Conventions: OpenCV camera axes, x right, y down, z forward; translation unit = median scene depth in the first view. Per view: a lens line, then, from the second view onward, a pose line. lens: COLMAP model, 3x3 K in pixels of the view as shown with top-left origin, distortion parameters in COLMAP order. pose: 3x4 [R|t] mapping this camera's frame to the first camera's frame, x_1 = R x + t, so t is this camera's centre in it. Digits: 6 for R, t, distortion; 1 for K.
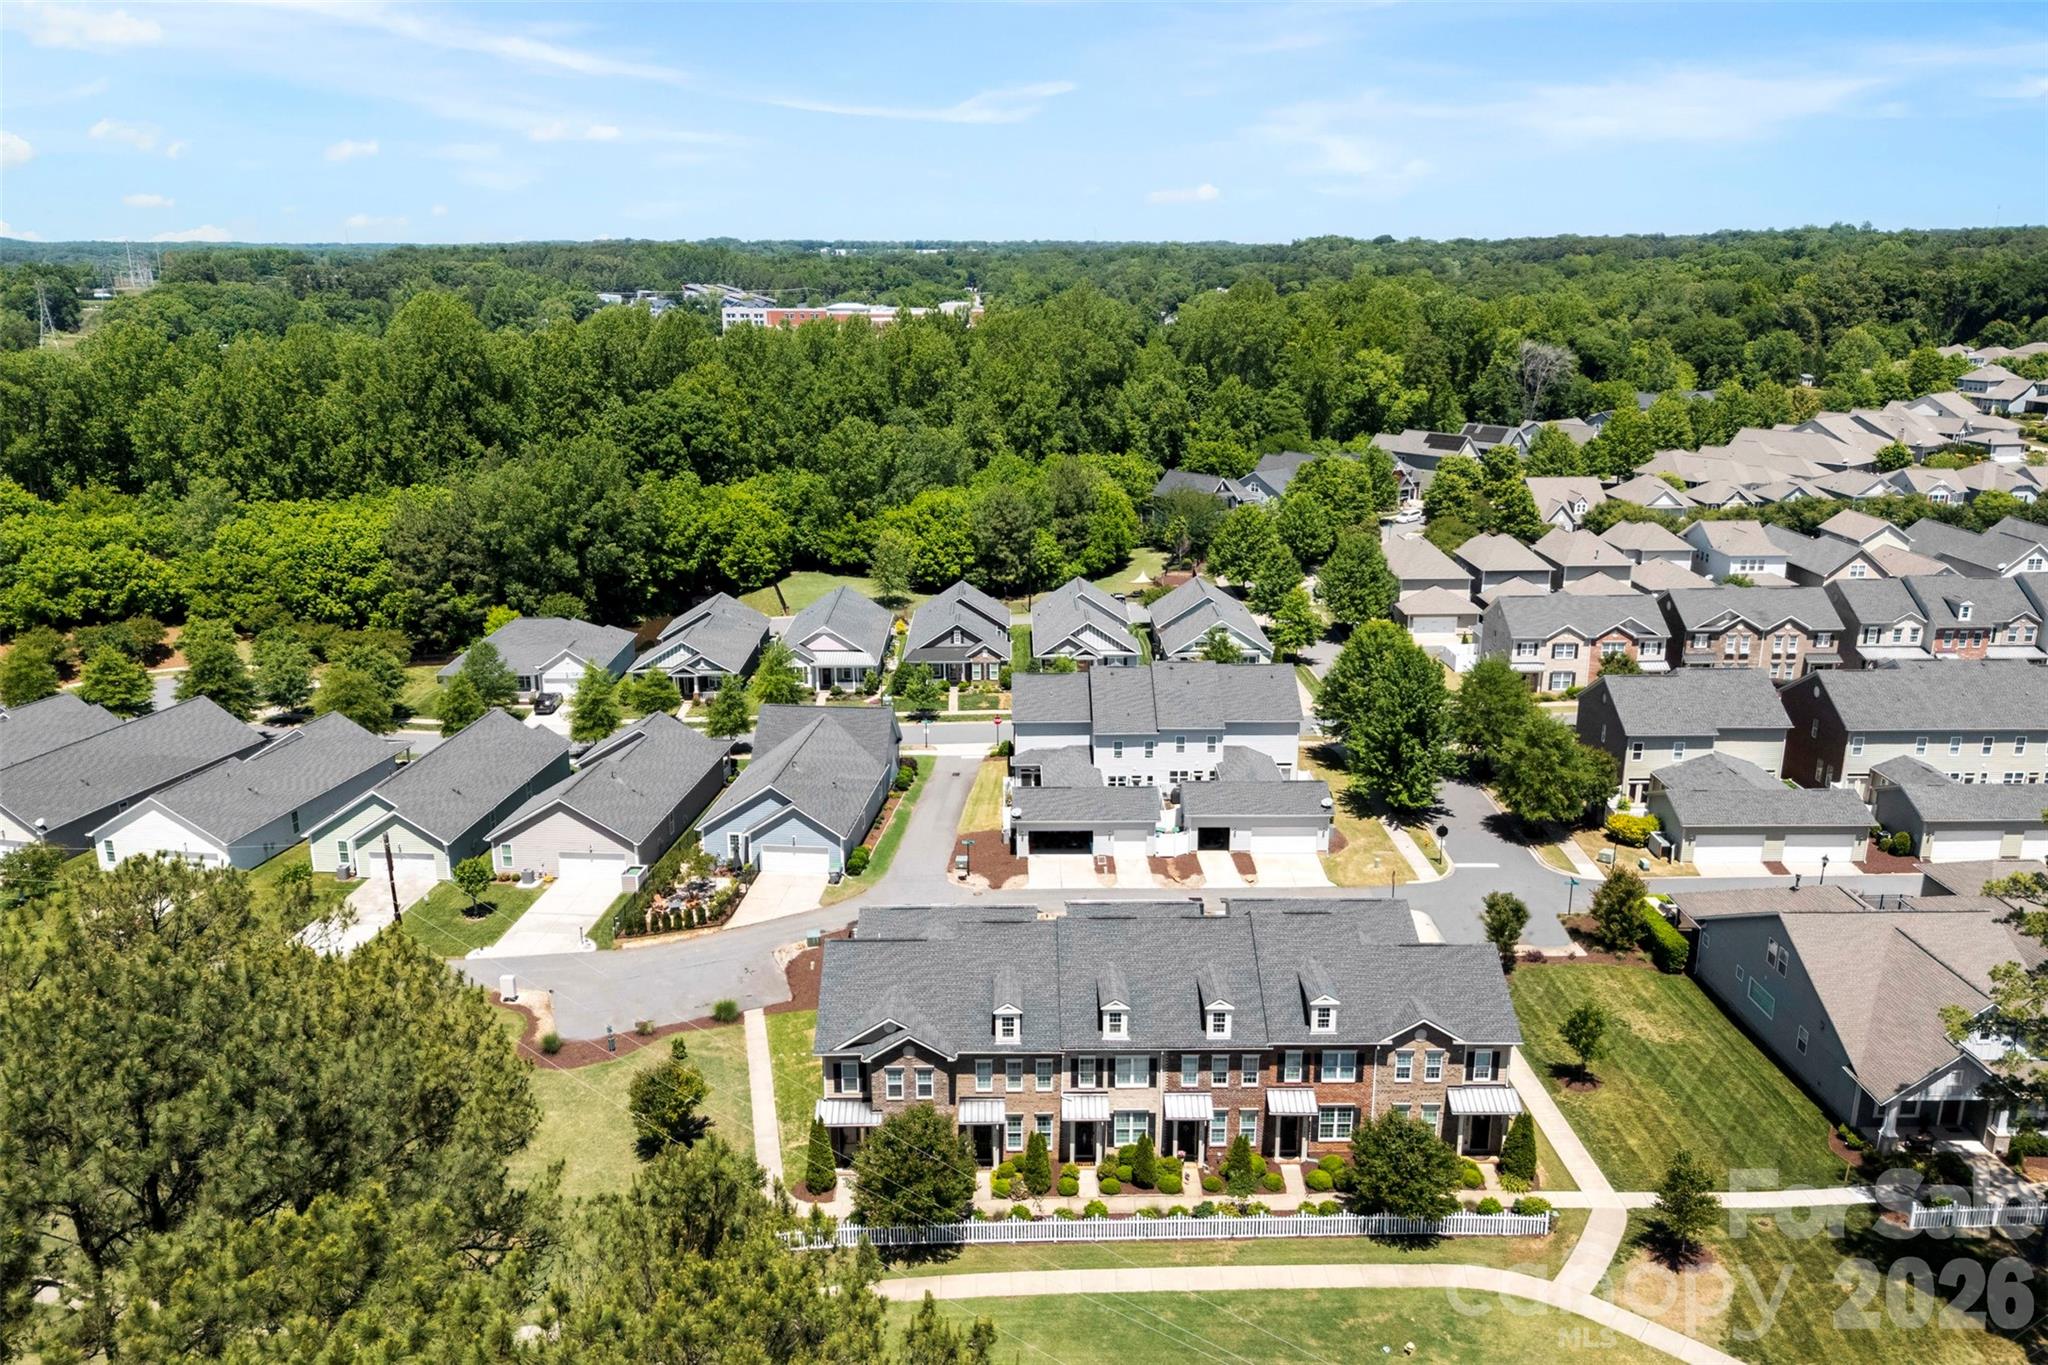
lens RADIAL K [[1453.0, 0, 1024.0], [0, 1453.0, 682.5], [0, 0, 1]] dist [0.097079, -0.114978]
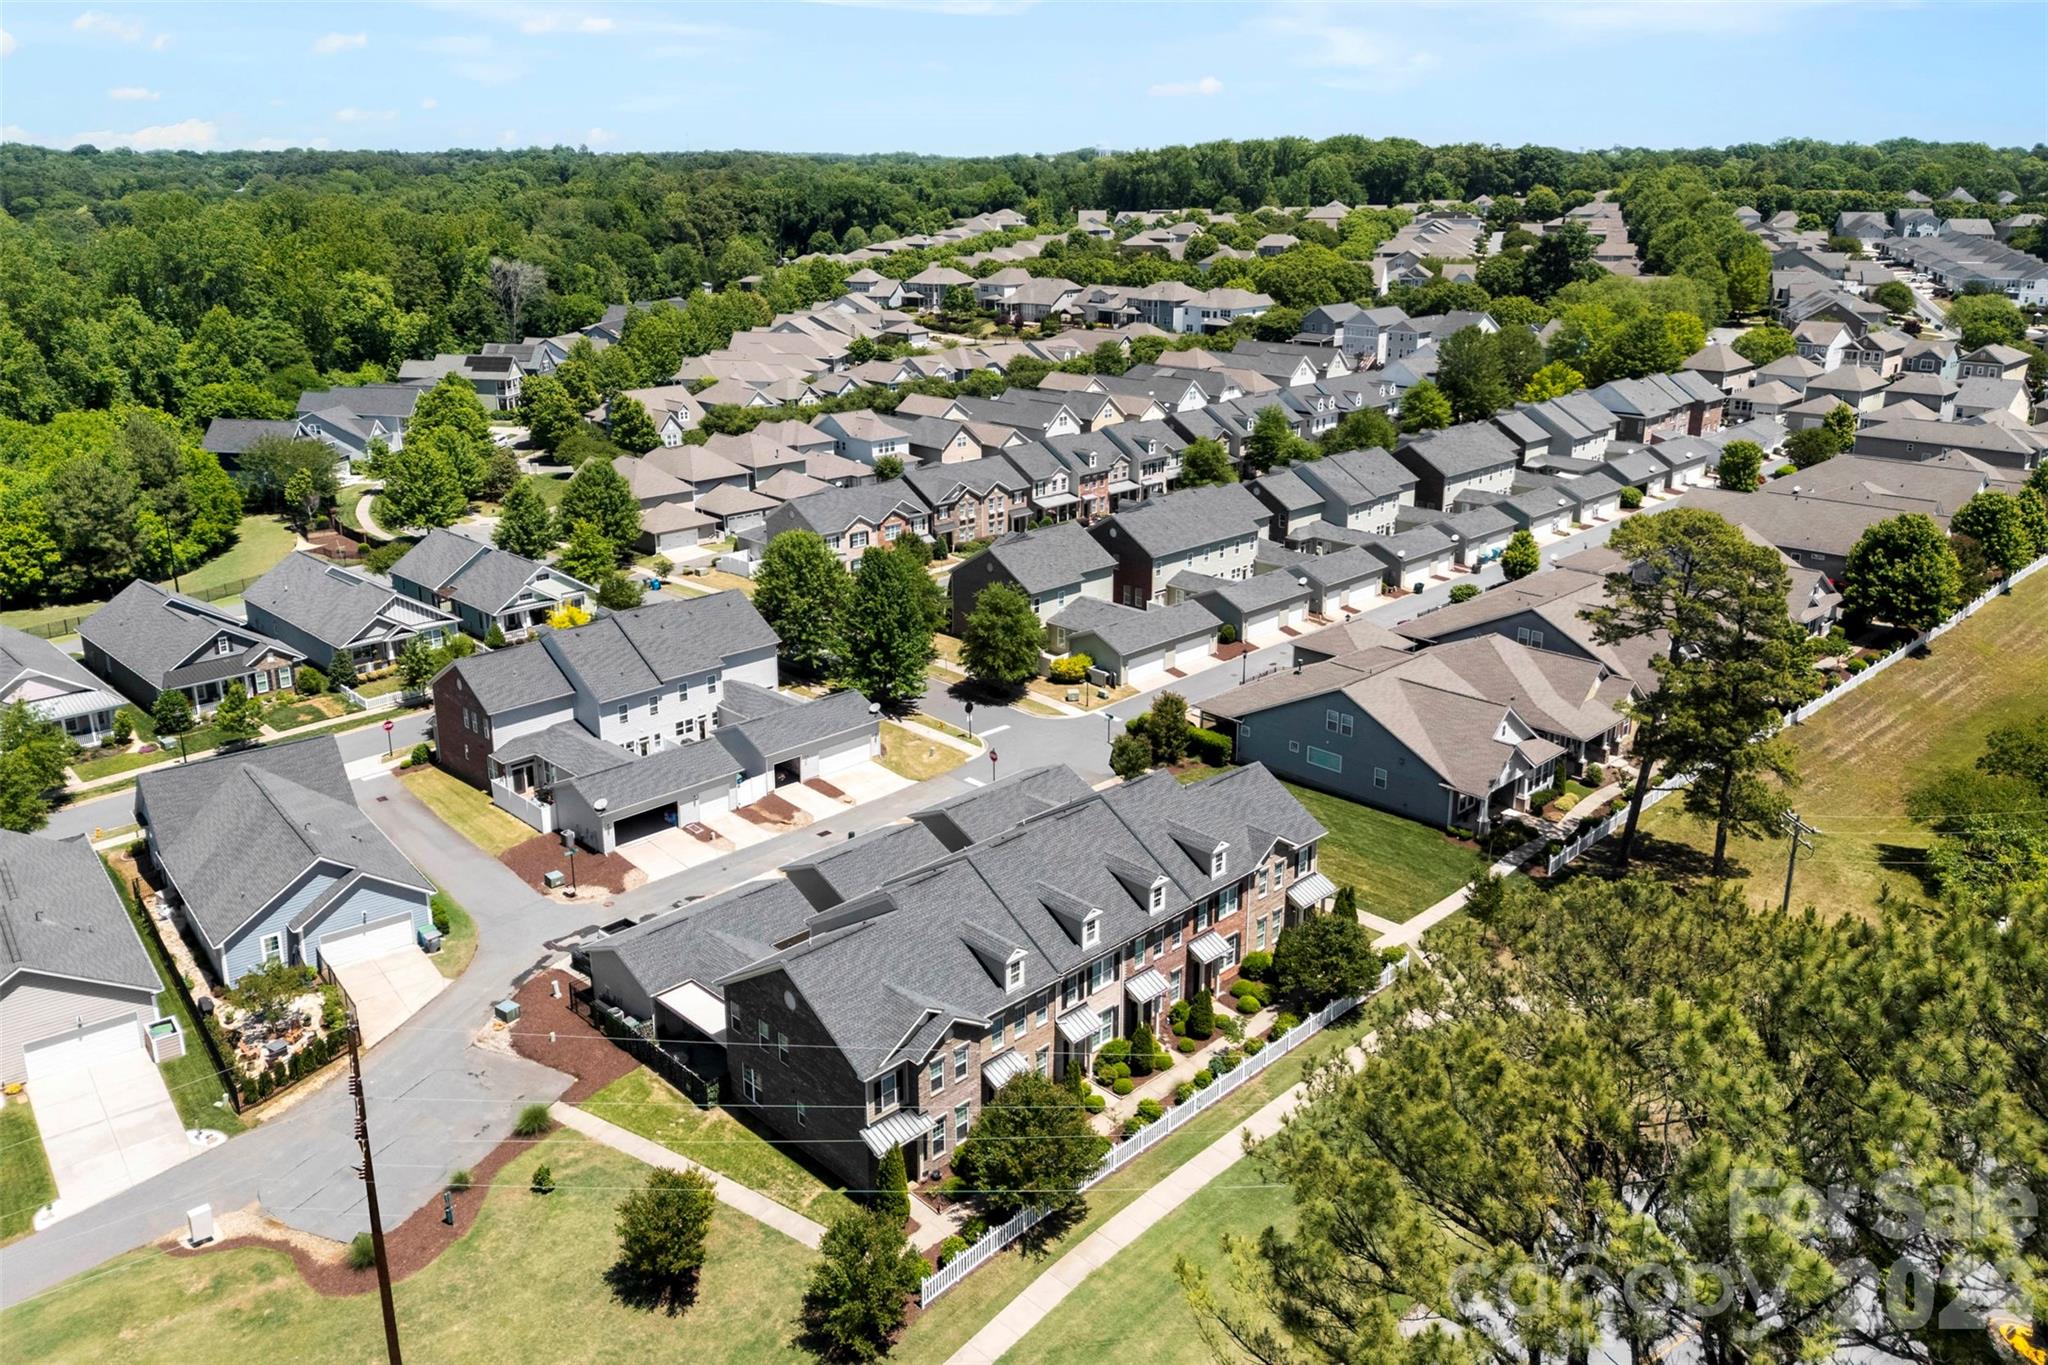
lens RADIAL K [[1438.9, 0, 1067.9], [0, 1438.9, 595.3], [0, 0, 1]] dist [0.086459, -0.087369]
pose [[0.733779, -0.189033, 0.652560, -0.321529], [0.188805, 0.979415, 0.071412, -0.040179], [-0.652626, 0.070806, 0.754364, 0.136539]]
